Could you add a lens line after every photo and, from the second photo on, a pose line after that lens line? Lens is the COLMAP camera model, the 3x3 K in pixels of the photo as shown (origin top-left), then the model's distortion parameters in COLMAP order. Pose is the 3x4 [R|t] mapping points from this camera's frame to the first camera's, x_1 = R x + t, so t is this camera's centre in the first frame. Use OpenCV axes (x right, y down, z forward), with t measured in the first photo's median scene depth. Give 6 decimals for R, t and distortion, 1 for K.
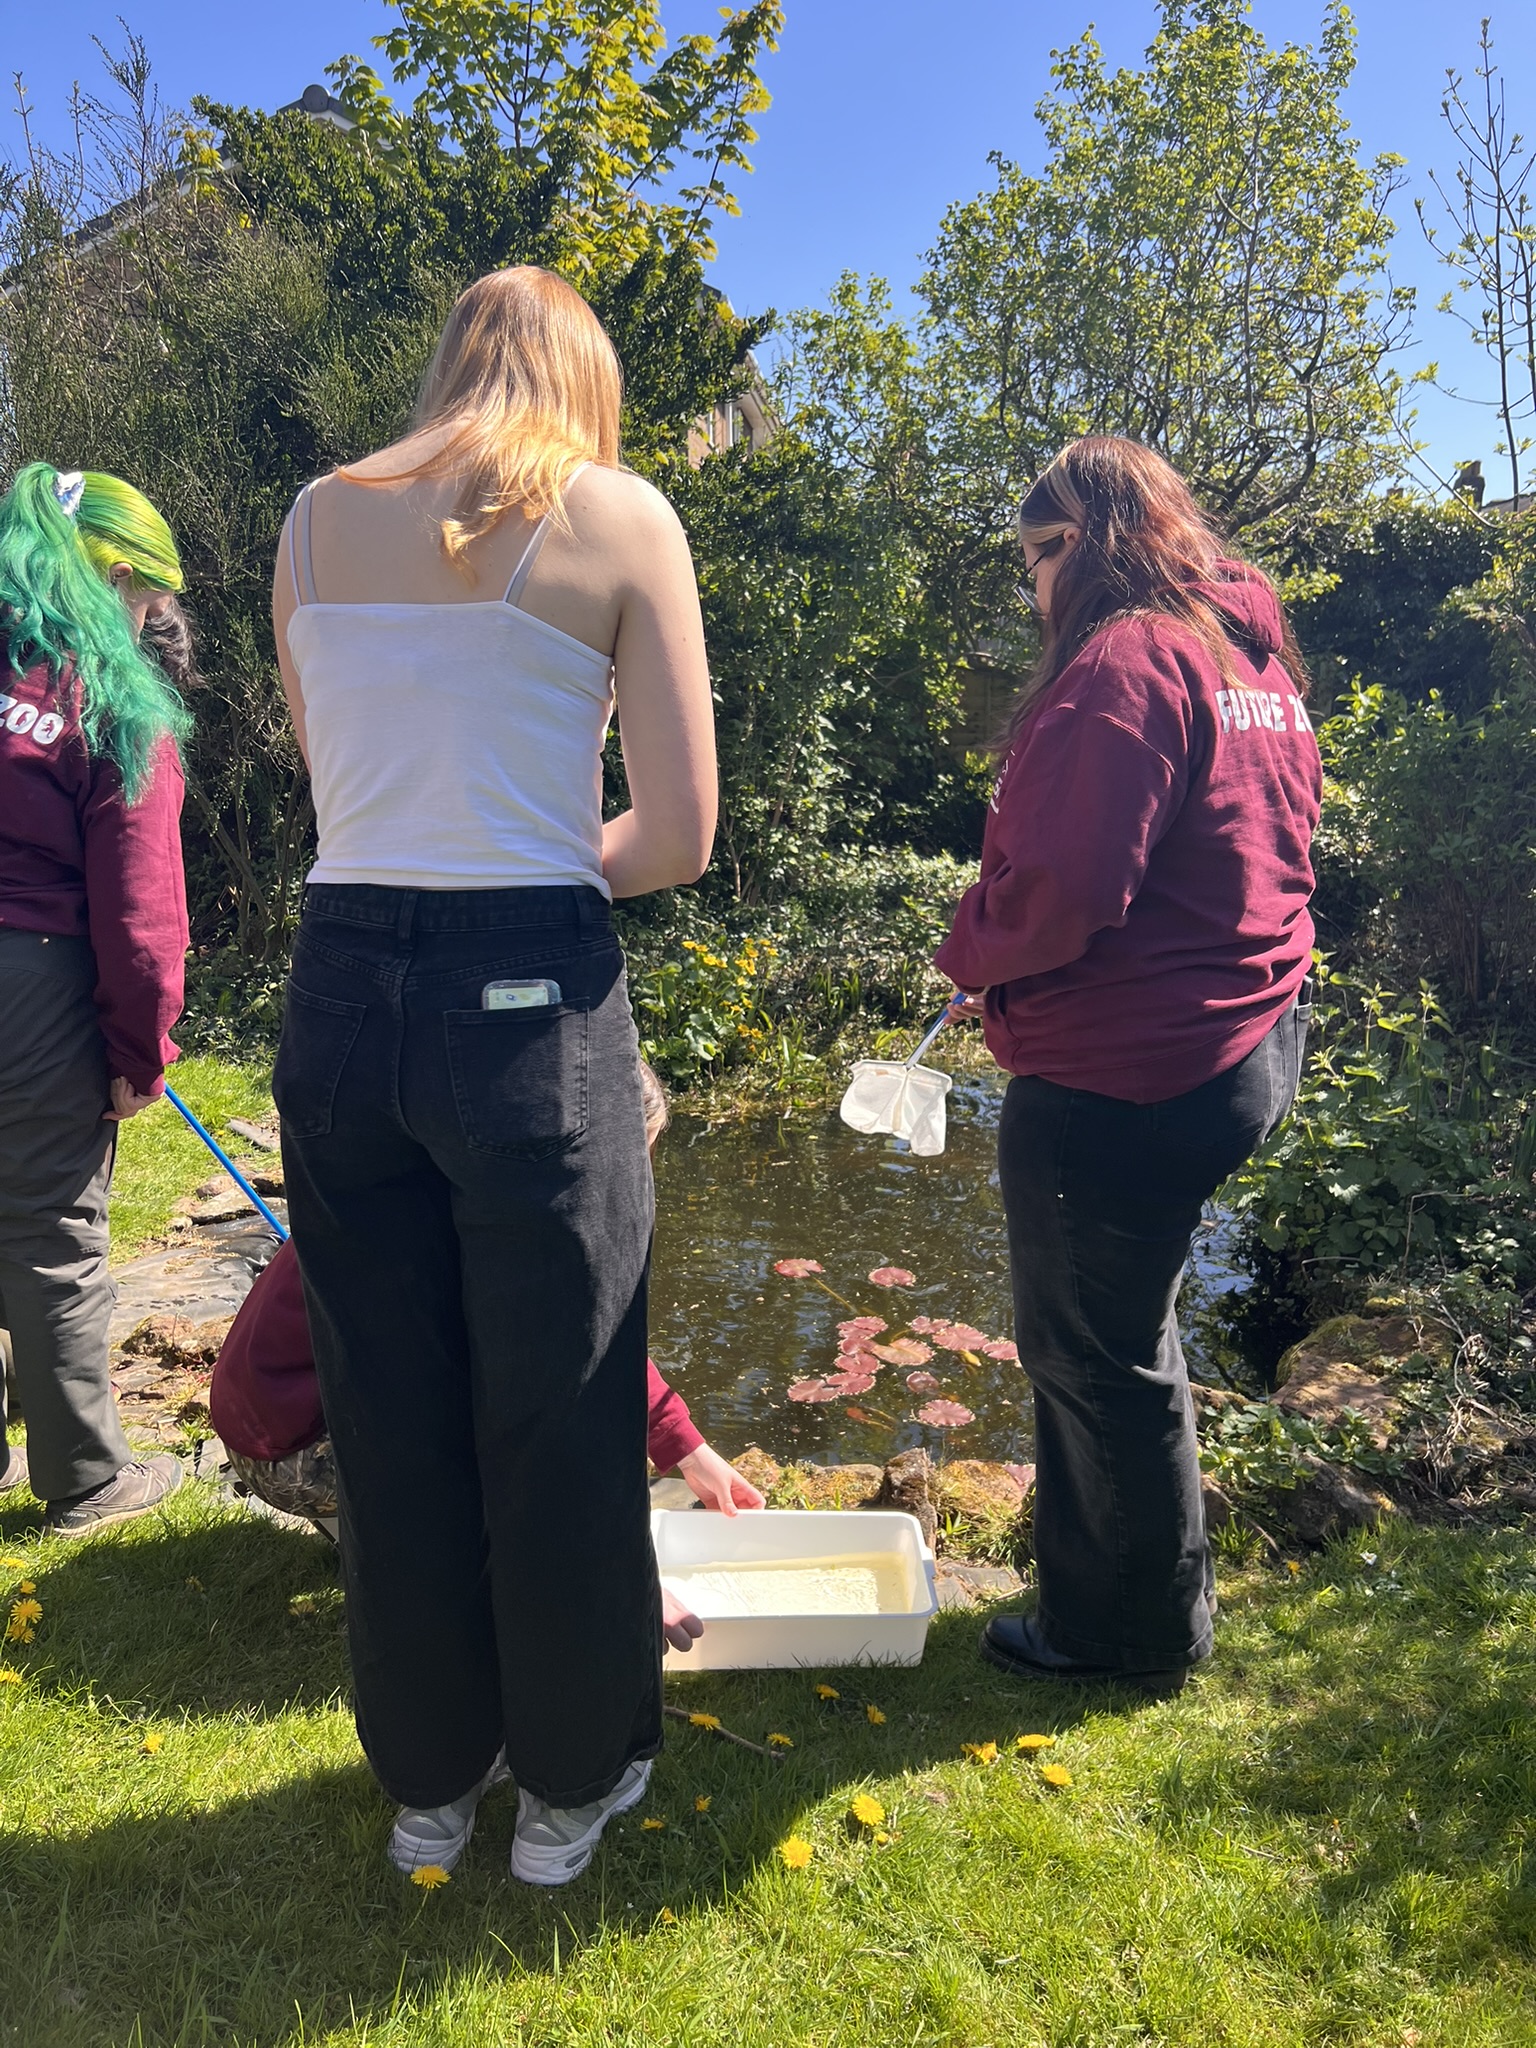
lens RADIAL K [[1527.4, 0, 768.4], [0, 1527.4, 1043.3], [0, 0, 1]] dist [0.041686, -0.047703]
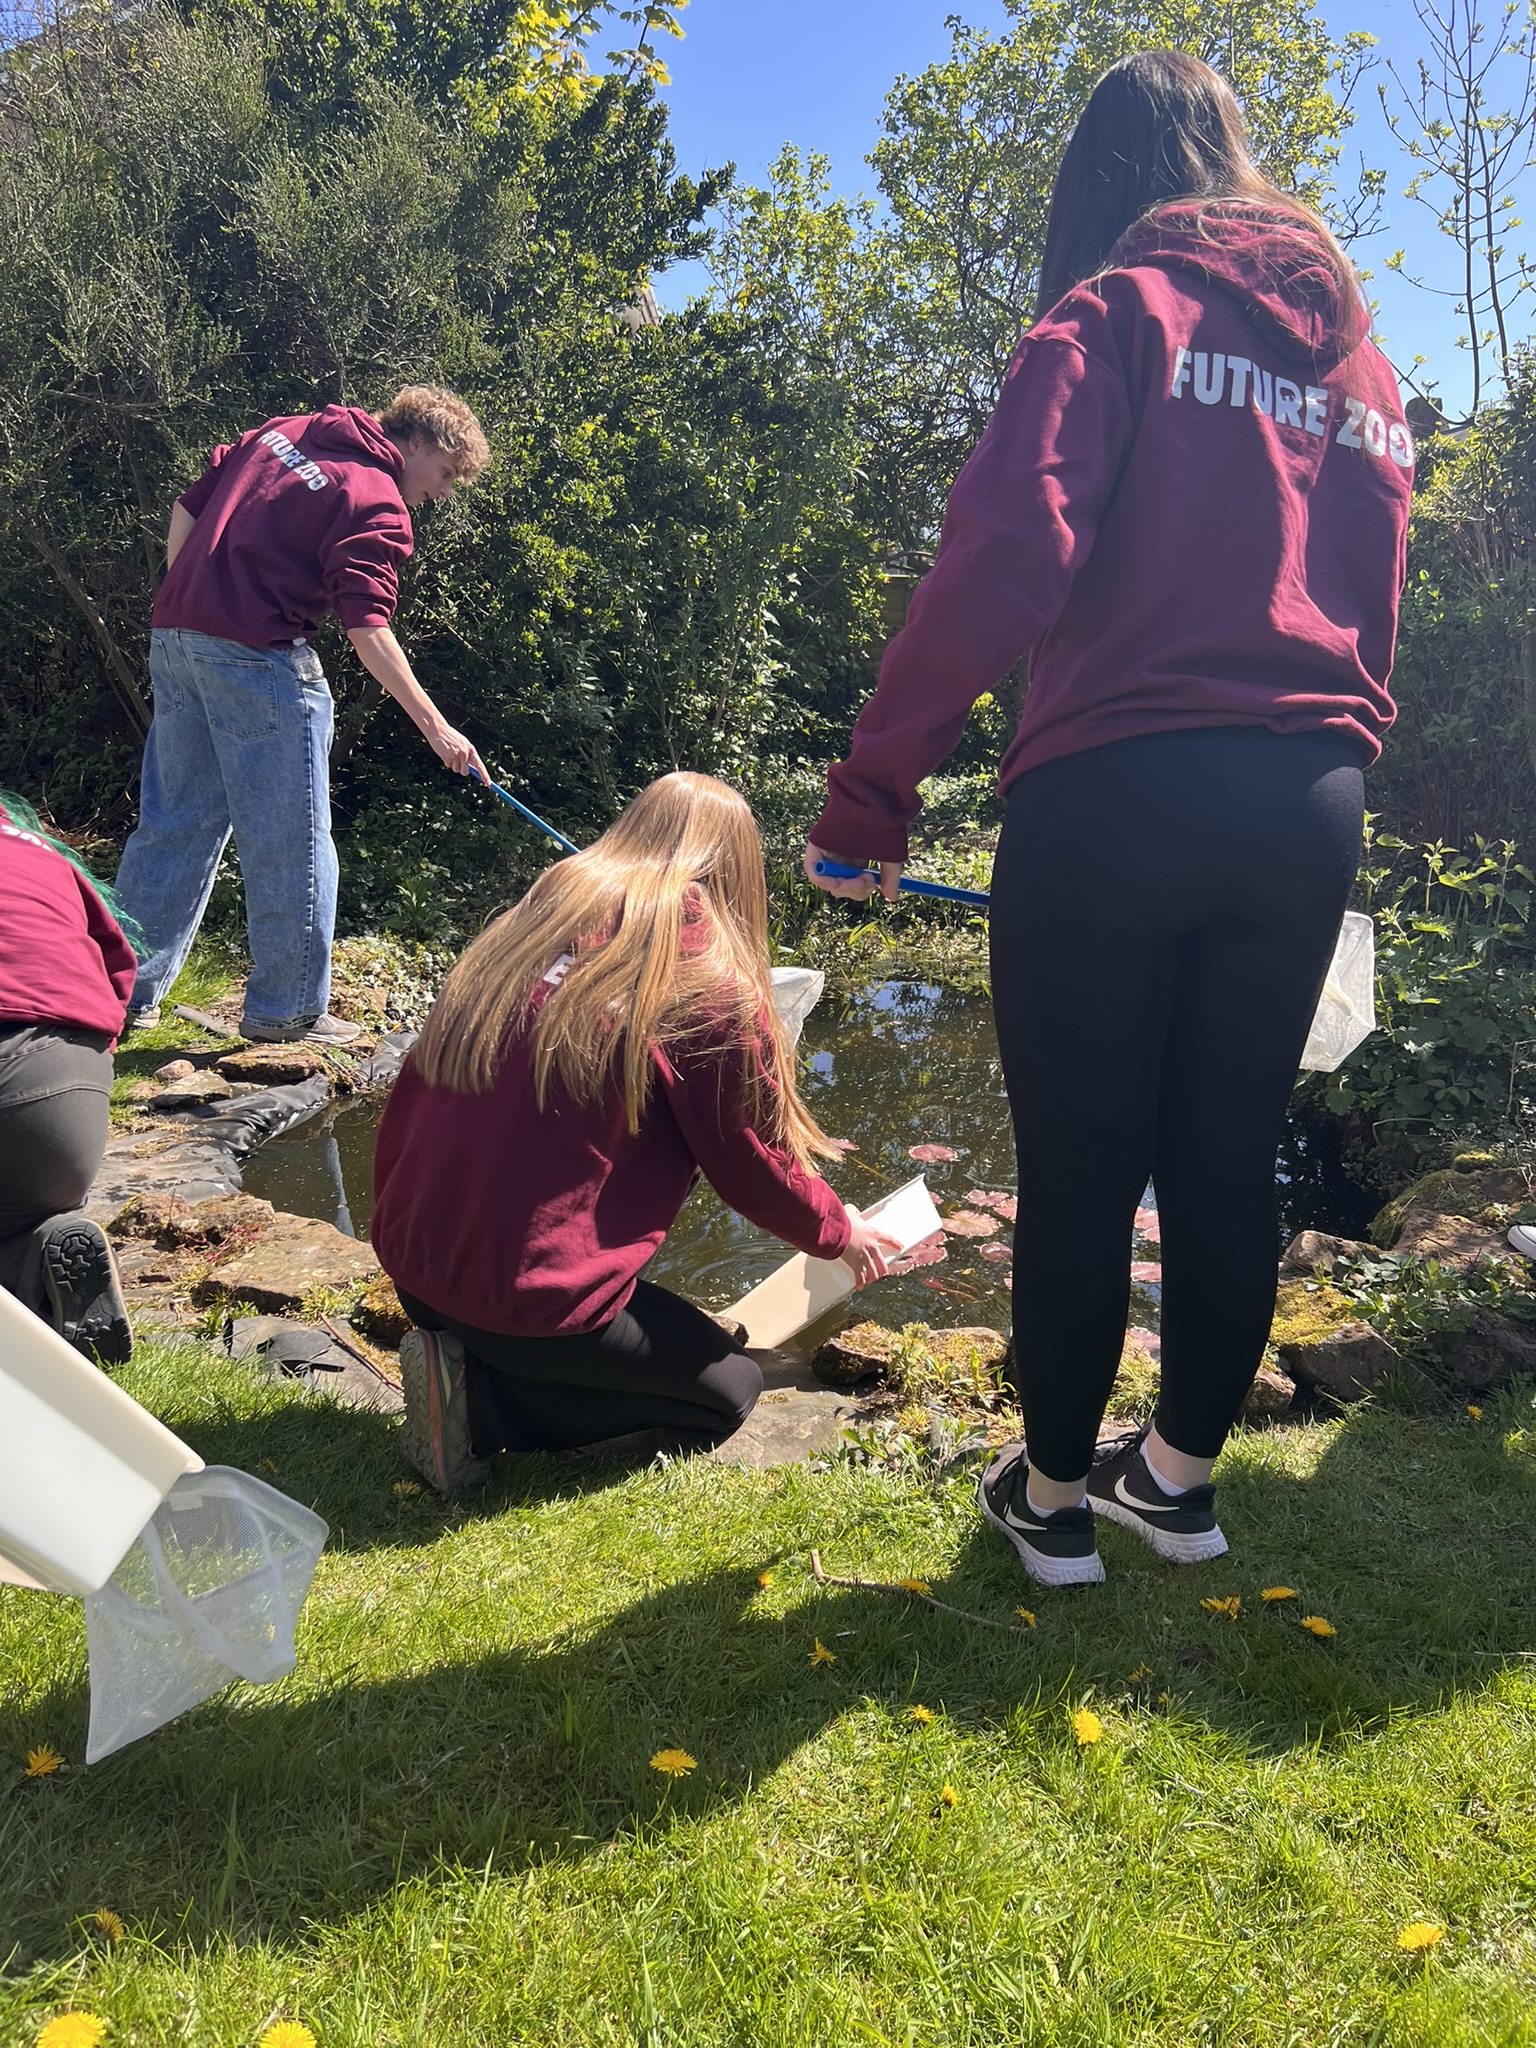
lens RADIAL K [[1527.4, 0, 778.2], [0, 1527.4, 1024.1], [0, 0, 1]] dist [0.041686, -0.047703]
pose [[0.995491, -0.005163, 0.094718, -0.067654], [0.003150, 0.999766, 0.021386, 0.034864], [-0.094806, -0.020991, 0.995274, 0.048849]]
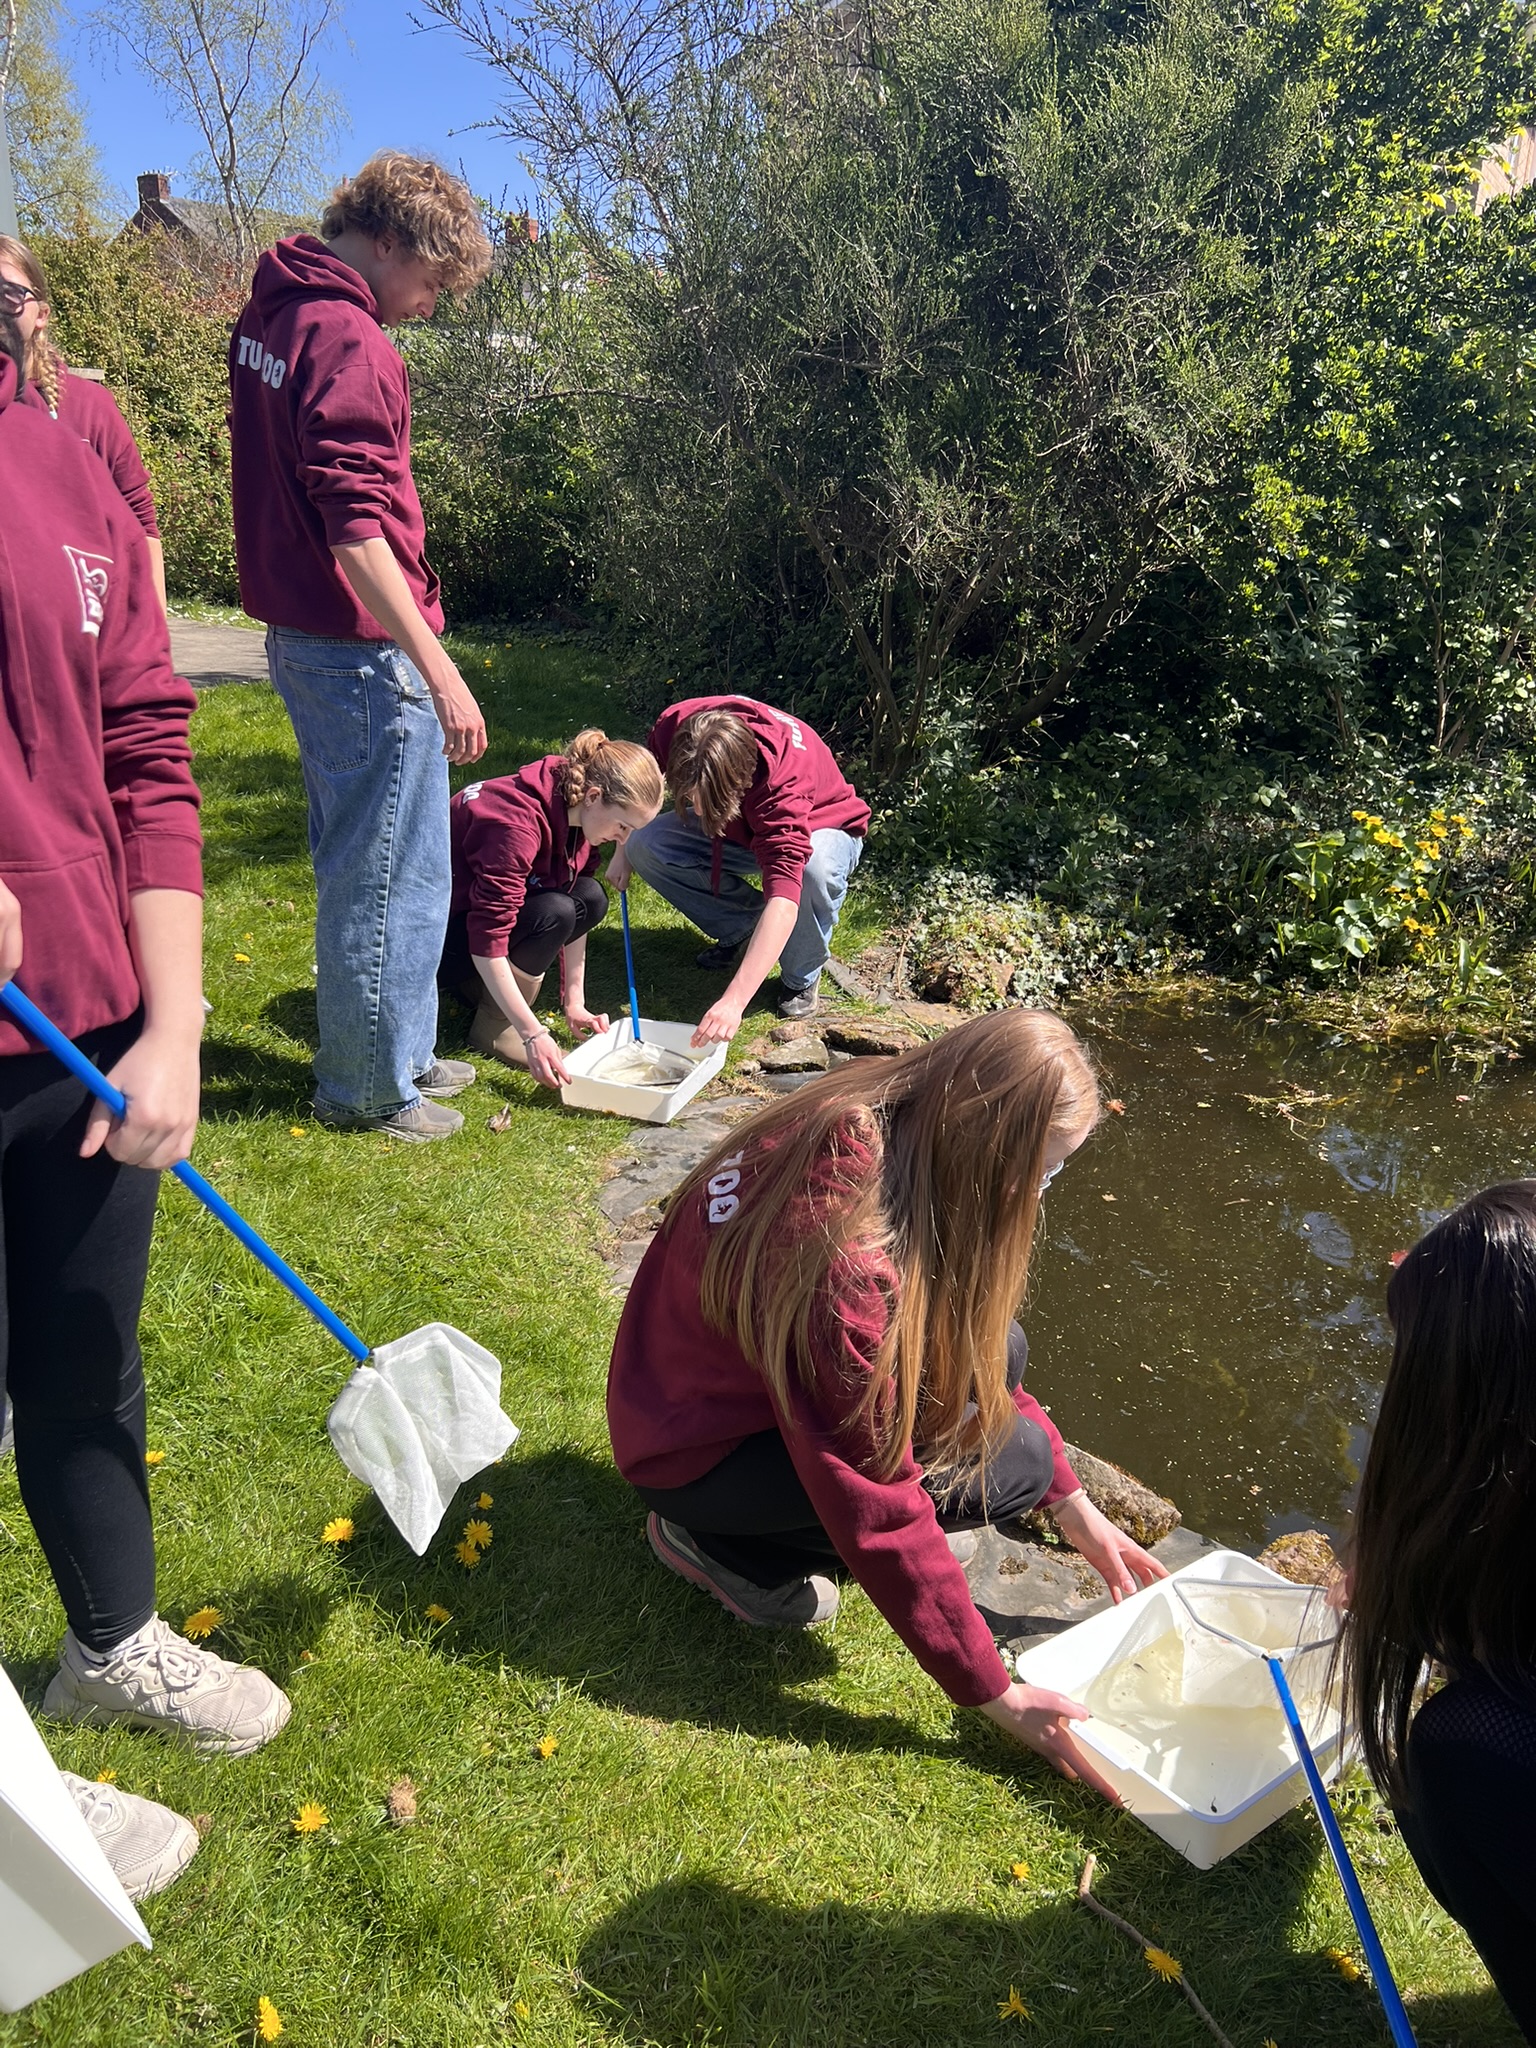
lens RADIAL K [[1527.4, 0, 762.9], [0, 1527.4, 1021.2], [0, 0, 1]] dist [0.041686, -0.047703]
pose [[0.904749, 0.166595, -0.392015, 0.001271], [-0.116496, 0.982032, 0.148467, -0.039642], [0.409705, -0.088657, 0.907900, 0.086517]]
